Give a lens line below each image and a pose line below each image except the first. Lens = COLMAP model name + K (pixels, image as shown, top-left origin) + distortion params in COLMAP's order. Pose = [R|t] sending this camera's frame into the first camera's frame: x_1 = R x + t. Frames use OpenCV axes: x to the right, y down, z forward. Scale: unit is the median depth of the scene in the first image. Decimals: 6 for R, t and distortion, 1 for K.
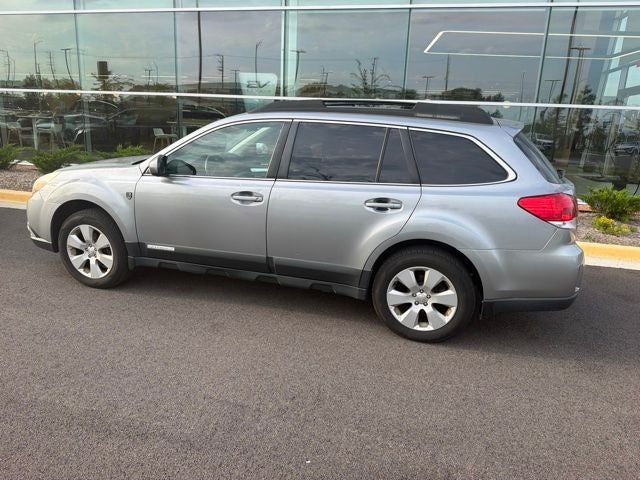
lens RADIAL K [[463.9, 0, 324.0], [0, 463.9, 235.7], [0, 0, 1]] dist [0.005759, -0.001492]
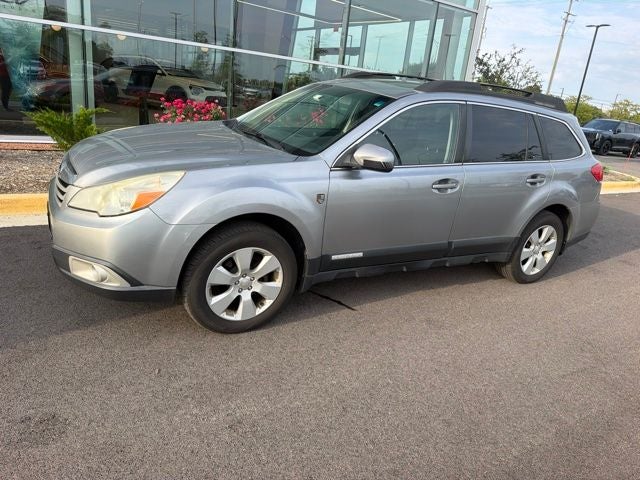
lens RADIAL K [[464.4, 0, 324.5], [0, 464.4, 234.2], [0, 0, 1]] dist [0.004917, -0.002145]
pose [[0.694840, -0.184074, 0.695208, -0.910574], [0.091130, 0.981432, 0.168778, -0.148877], [-0.713367, -0.053920, 0.698713, 0.443981]]
